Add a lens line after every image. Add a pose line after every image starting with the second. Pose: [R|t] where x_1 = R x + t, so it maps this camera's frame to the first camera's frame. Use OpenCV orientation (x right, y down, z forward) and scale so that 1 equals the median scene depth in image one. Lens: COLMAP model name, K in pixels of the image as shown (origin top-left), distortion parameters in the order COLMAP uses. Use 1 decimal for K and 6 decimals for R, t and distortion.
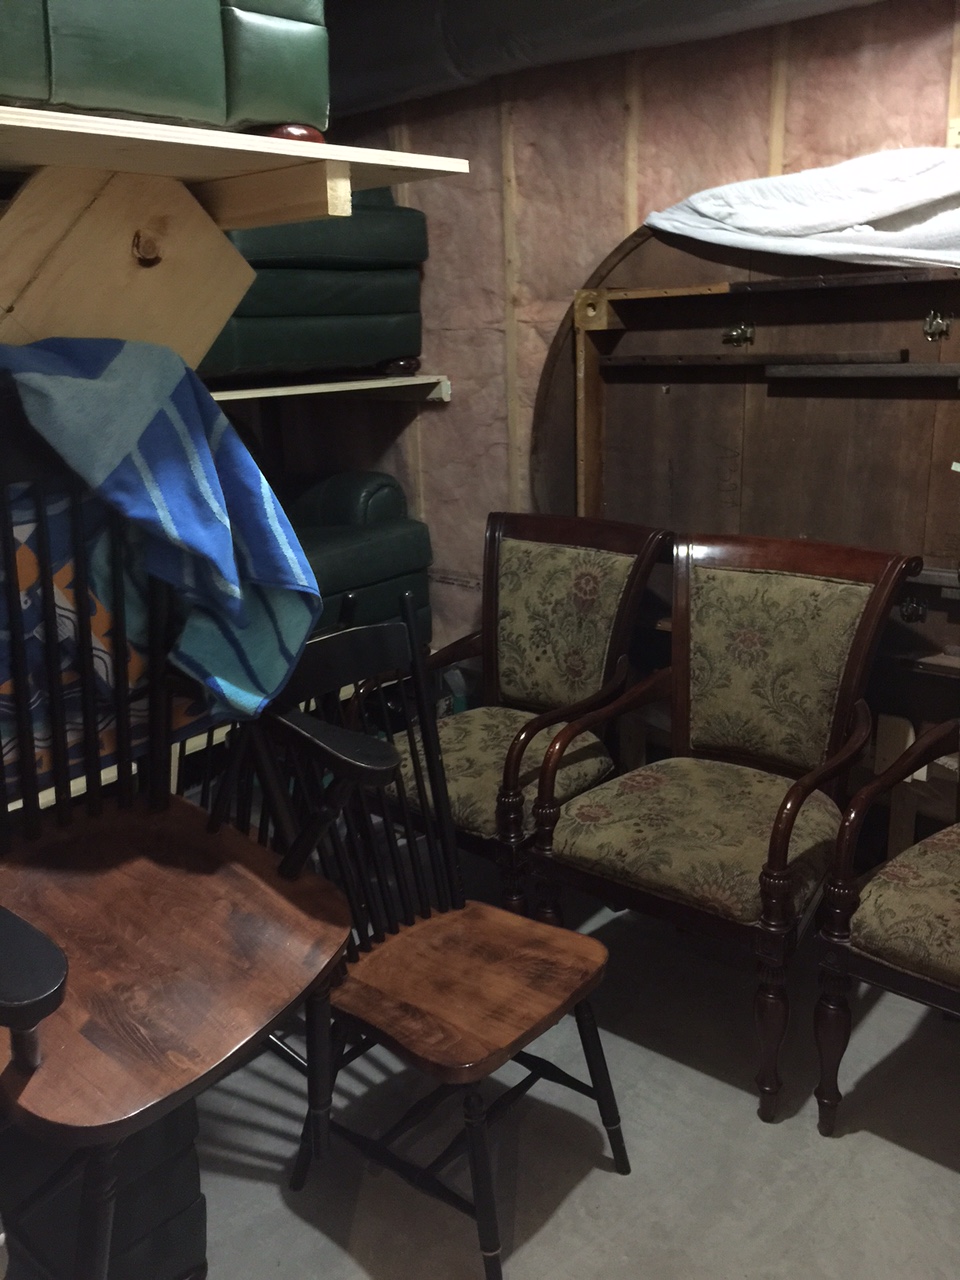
lens RADIAL K [[1081.6, 0, 471.3], [0, 1081.6, 636.7], [0, 0, 1]] dist [0.084346, -0.117420]
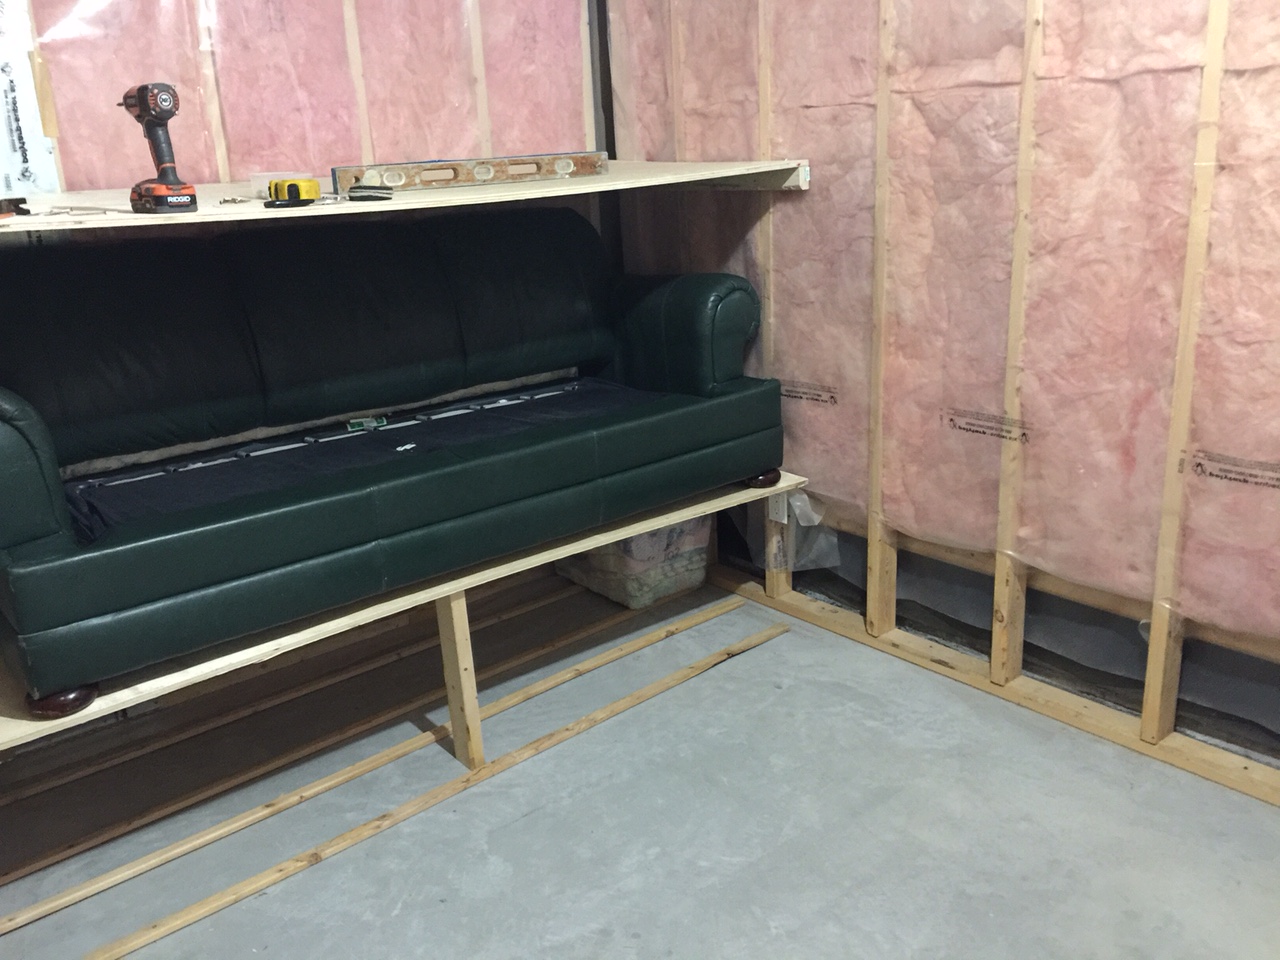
lens RADIAL K [[1081.6, 0, 640.8], [0, 1081.6, 473.2], [0, 0, 1]] dist [0.084346, -0.117420]
pose [[0.987213, 0.031918, -0.156179, -0.009350], [-0.030157, 0.999452, 0.013630, 0.005710], [0.156529, -0.008745, 0.987635, 0.124091]]
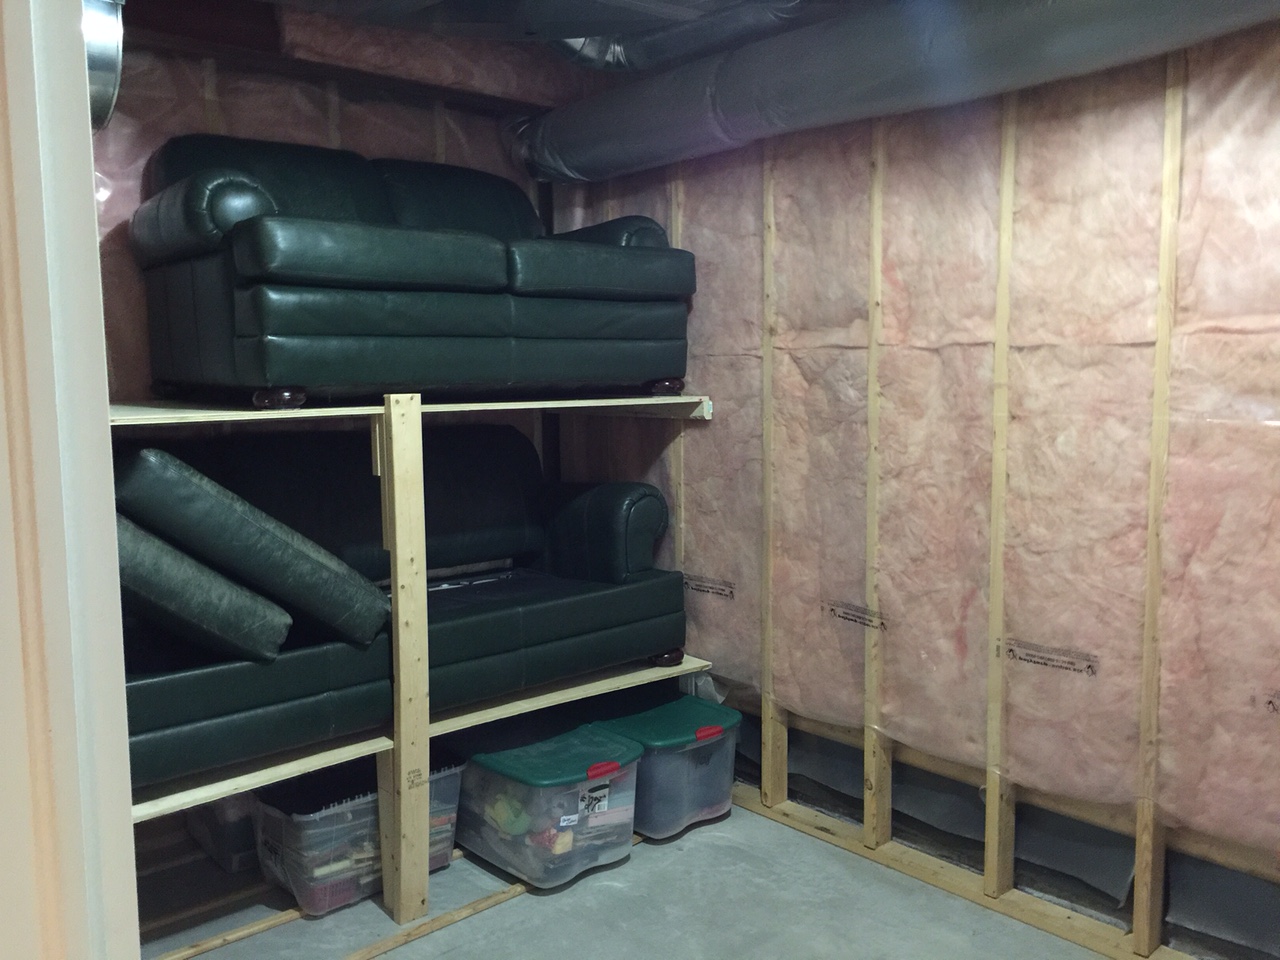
lens RADIAL K [[1081.6, 0, 651.9], [0, 1081.6, 477.8], [0, 0, 1]] dist [0.084346, -0.117420]
pose [[0.993115, 0.035007, -0.111787, 0.052293], [-0.054601, 0.982631, -0.177354, 0.038577], [0.103637, 0.182237, 0.977778, -0.048891]]
